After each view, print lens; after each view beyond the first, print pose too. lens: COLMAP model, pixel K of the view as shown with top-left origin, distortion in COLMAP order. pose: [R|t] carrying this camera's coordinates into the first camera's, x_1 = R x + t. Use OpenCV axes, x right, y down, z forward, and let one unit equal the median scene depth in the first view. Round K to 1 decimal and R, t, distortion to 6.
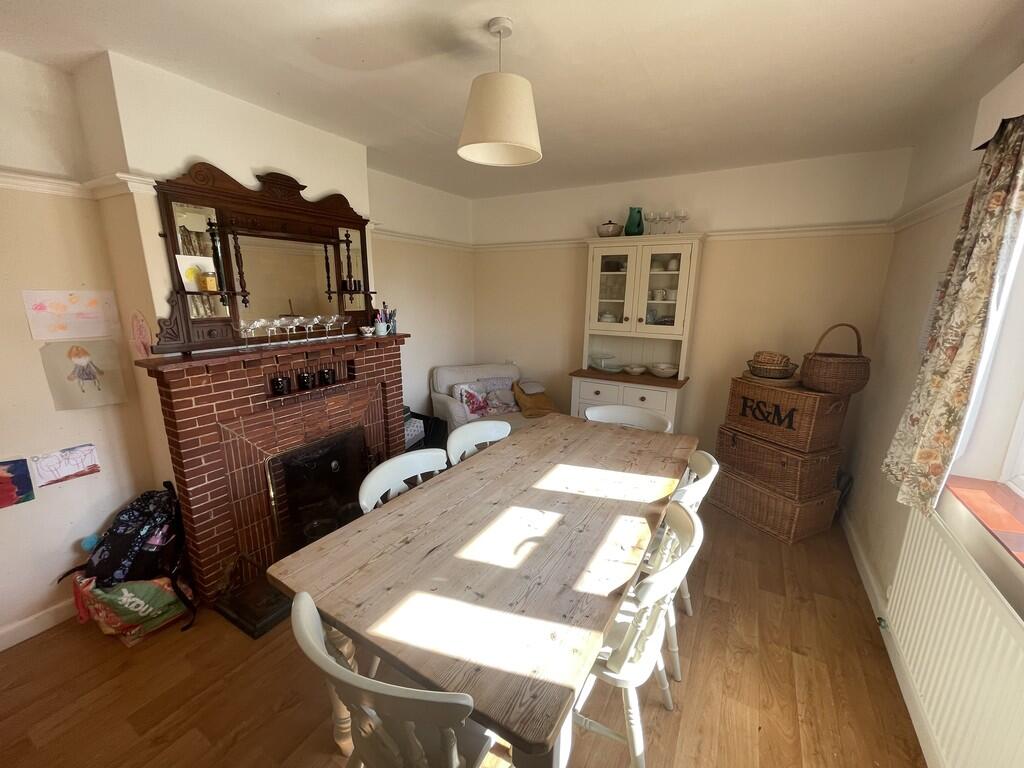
lens RADIAL K [[415.7, 0, 512.0], [0, 415.7, 384.0], [0, 0, 1]] dist [-0.001012, -0.000090]
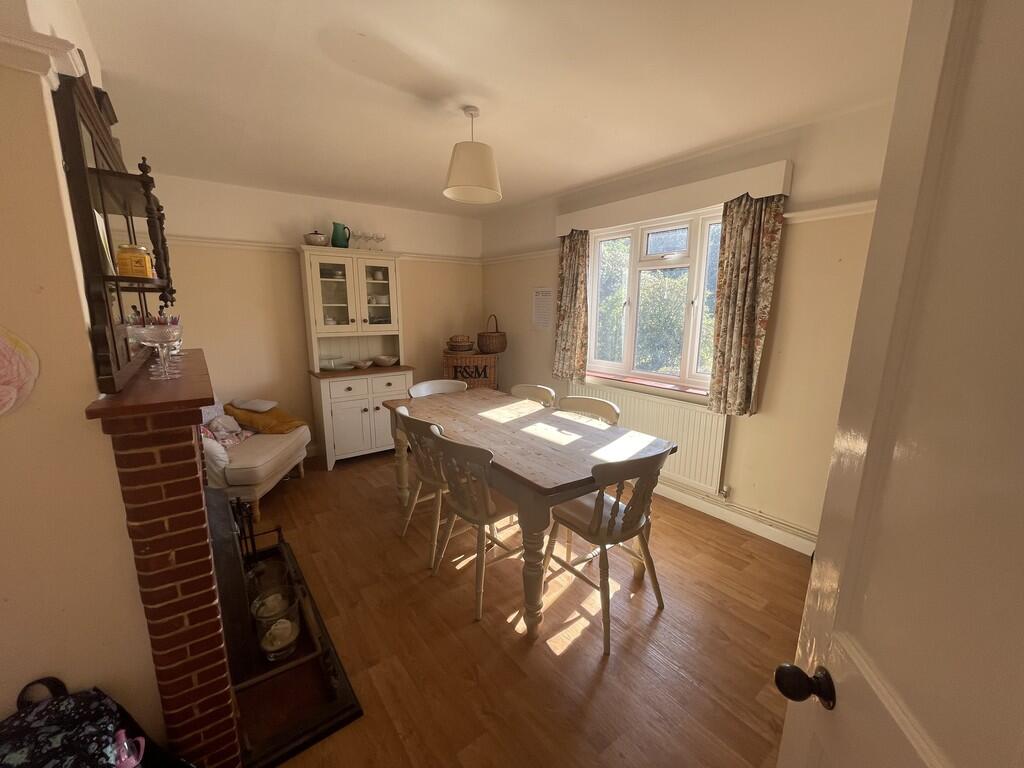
lens RADIAL K [[415.7, 0, 512.0], [0, 415.7, 384.0], [0, 0, 1]] dist [-0.001012, -0.000090]
pose [[0.382216, -0.179828, 0.906406, -0.639357], [0.207724, 0.972498, 0.105347, -0.017772], [-0.900423, 0.148017, 0.409059, 0.175706]]
